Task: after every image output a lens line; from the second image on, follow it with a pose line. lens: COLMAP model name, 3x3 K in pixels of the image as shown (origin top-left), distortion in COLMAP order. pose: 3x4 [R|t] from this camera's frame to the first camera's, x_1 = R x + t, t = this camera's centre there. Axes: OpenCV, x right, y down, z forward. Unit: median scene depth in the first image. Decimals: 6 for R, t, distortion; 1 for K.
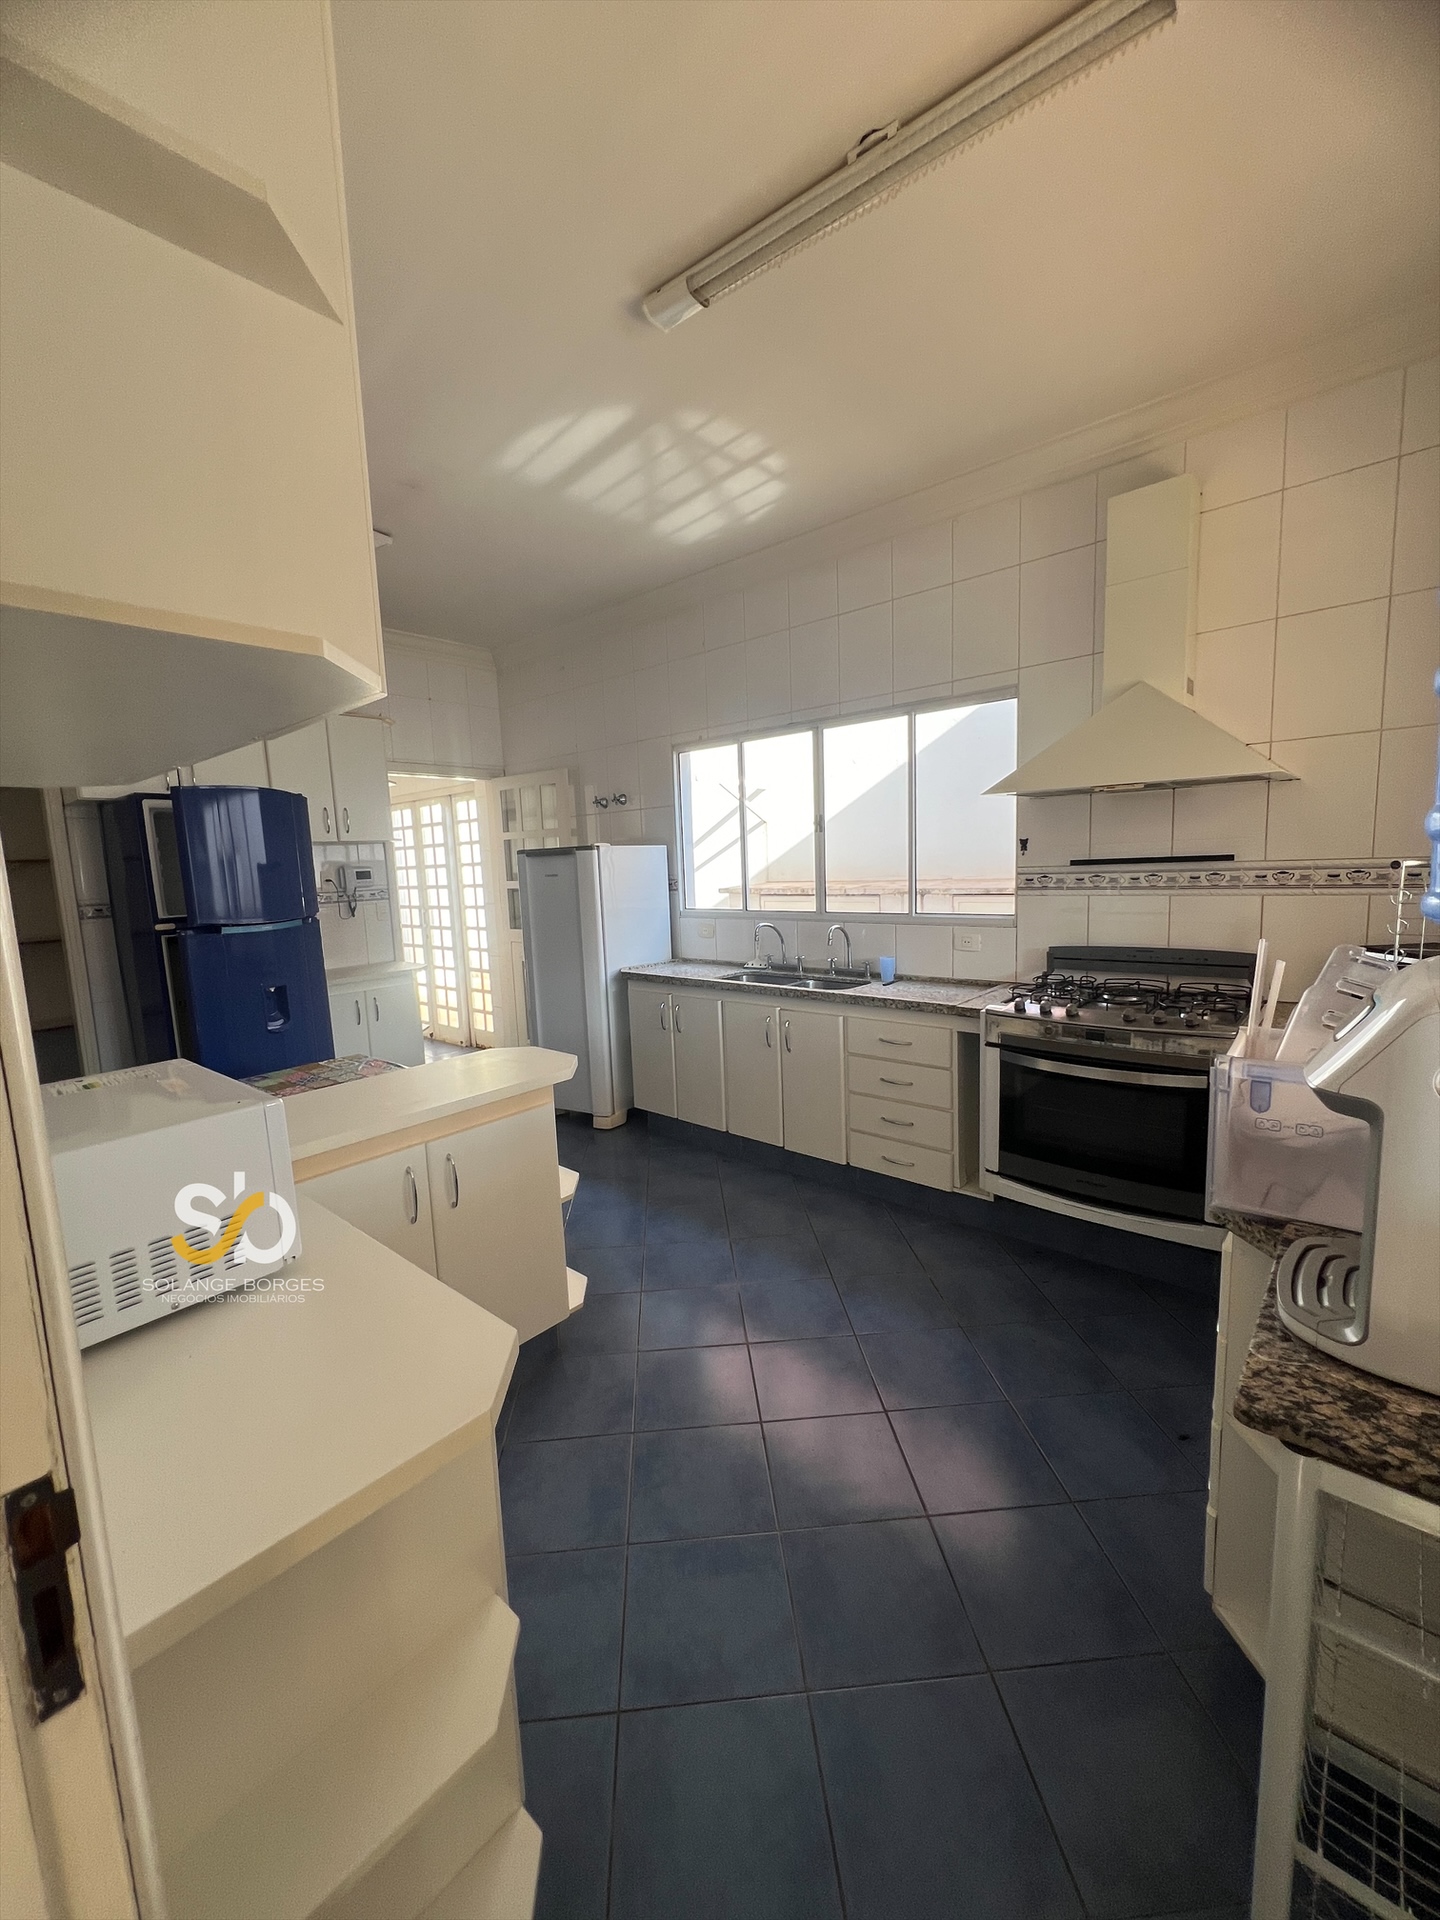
lens RADIAL K [[772.6, 0, 719.4], [0, 772.6, 959.9], [0, 0, 1]] dist [0.000883, -0.000722]
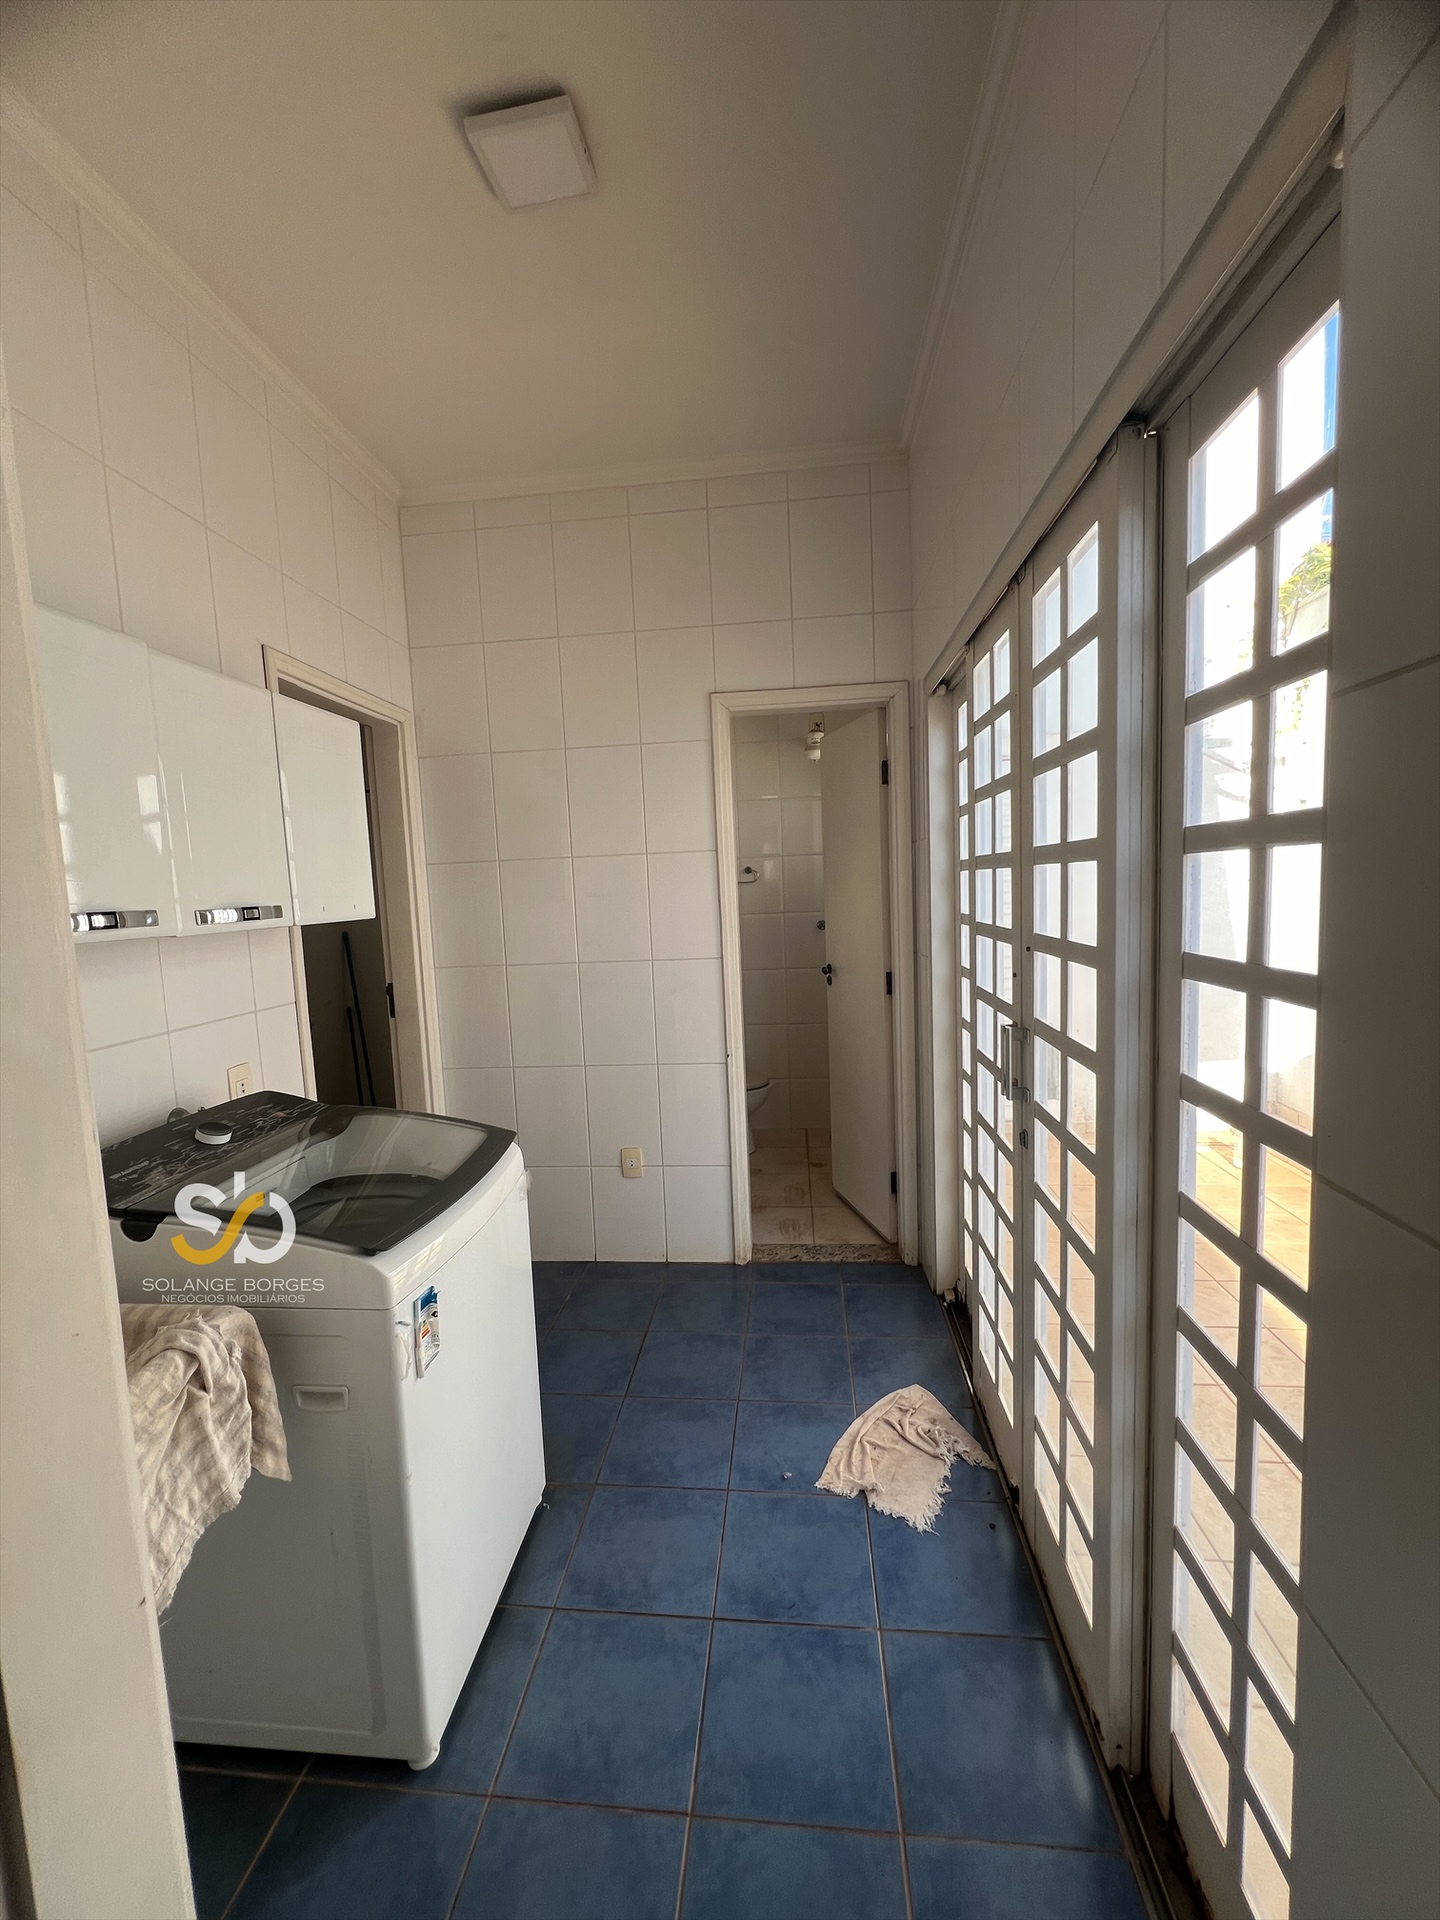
lens RADIAL K [[770.6, 0, 720.0], [0, 770.6, 960.0], [0, 0, 1]] dist [-0.003334, -0.000514]
pose [[0.581555, 0.090786, -0.808425, -0.397623], [-0.083859, 0.995150, 0.051429, -0.151251], [0.809173, 0.037885, 0.586348, 1.280575]]
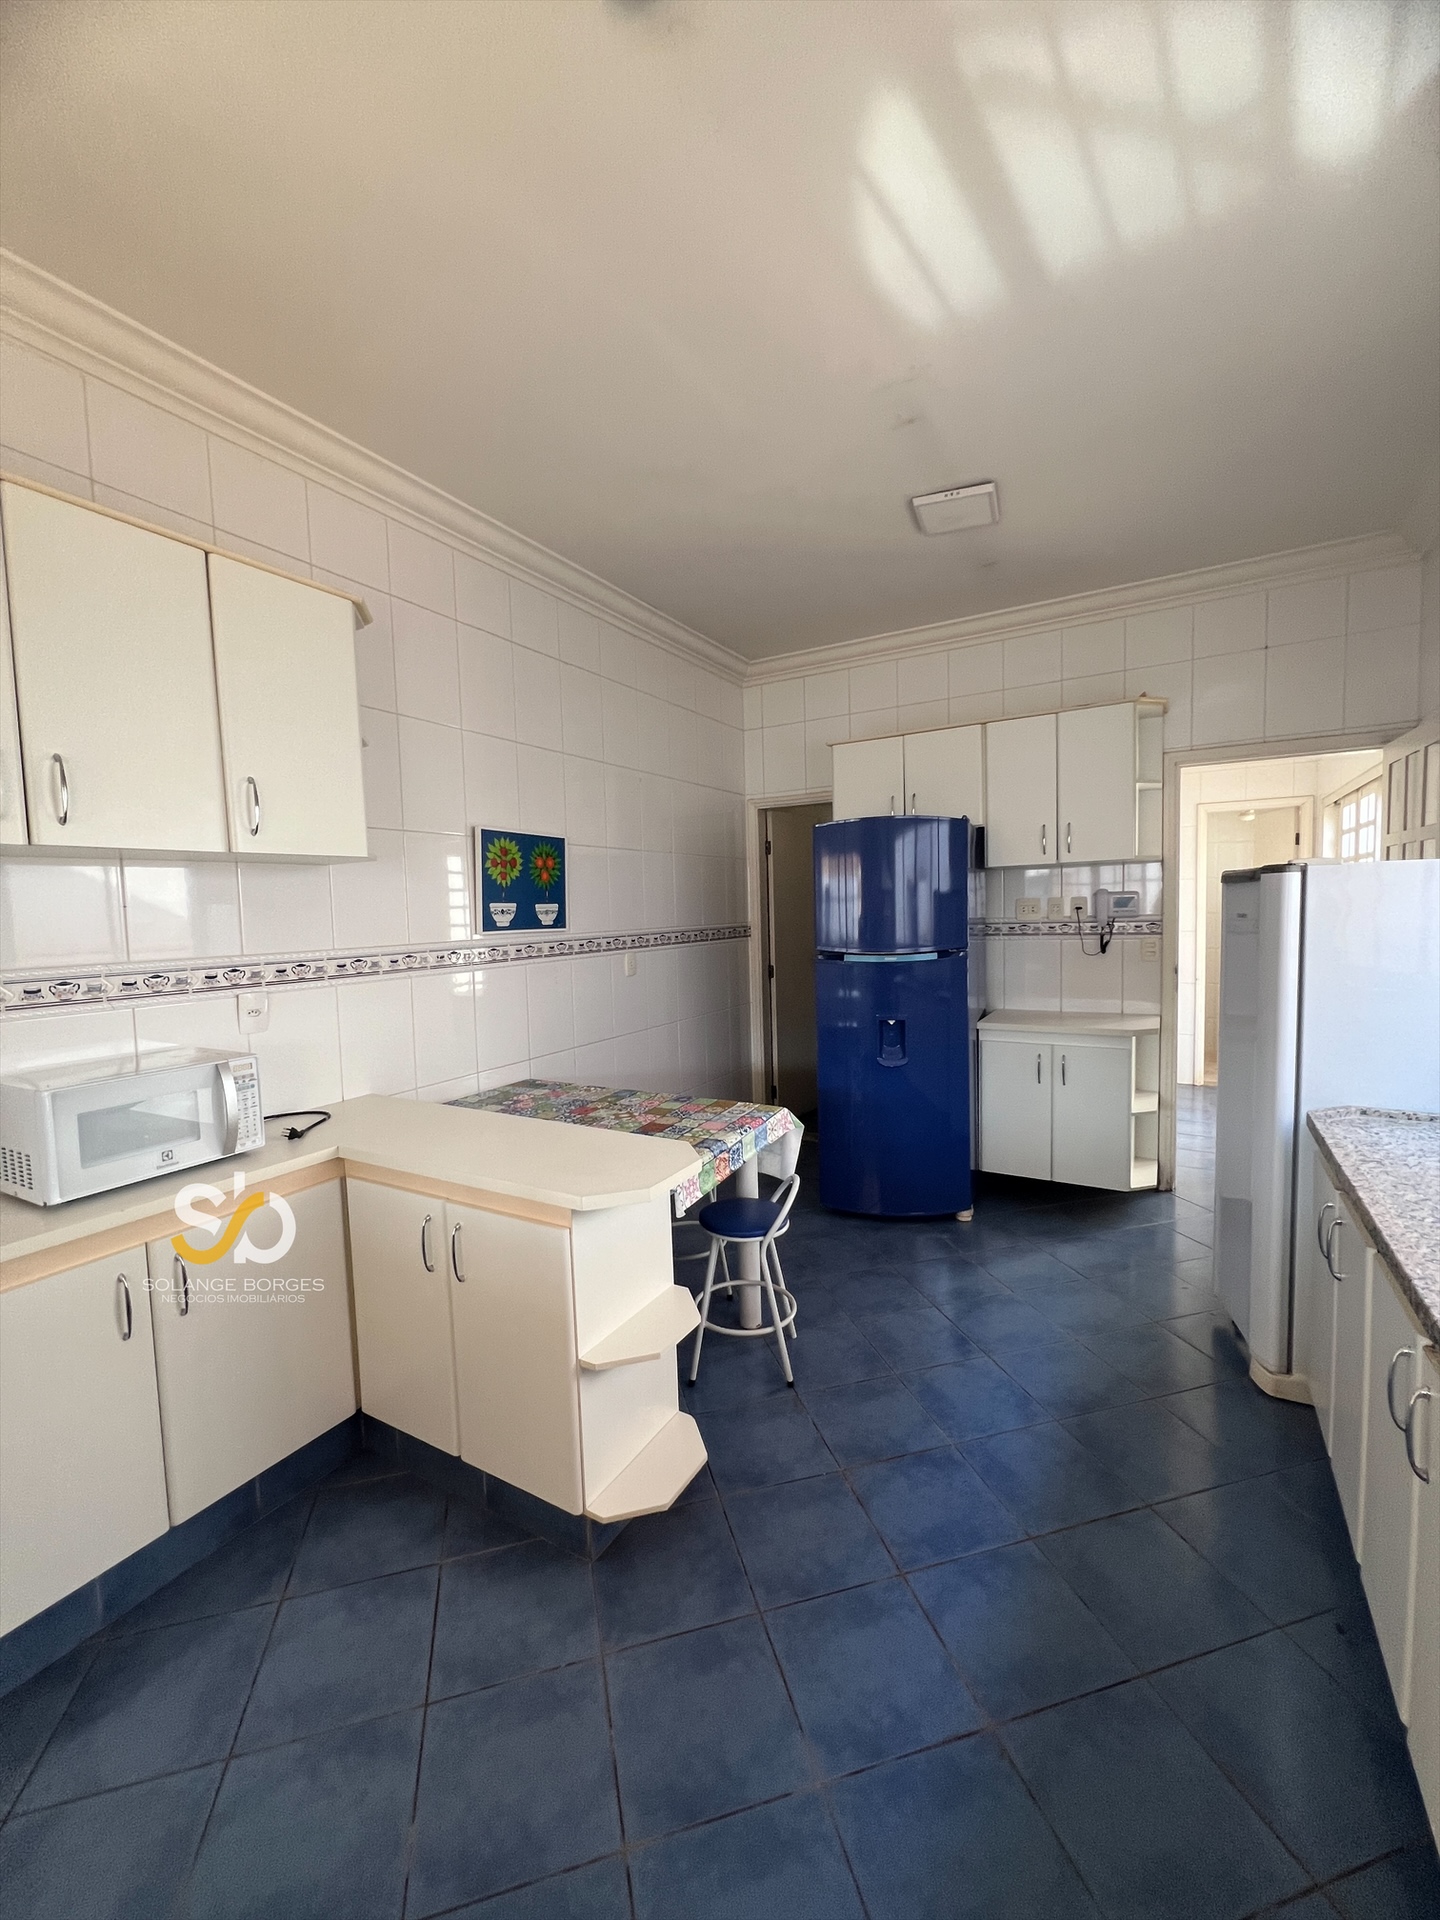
lens RADIAL K [[772.6, 0, 719.4], [0, 772.6, 959.9], [0, 0, 1]] dist [0.000883, -0.000722]
pose [[0.191703, 0.100759, -0.976267, 0.290374], [-0.105250, 0.991090, 0.081622, -0.086573], [0.975793, 0.087105, 0.200600, 0.528315]]
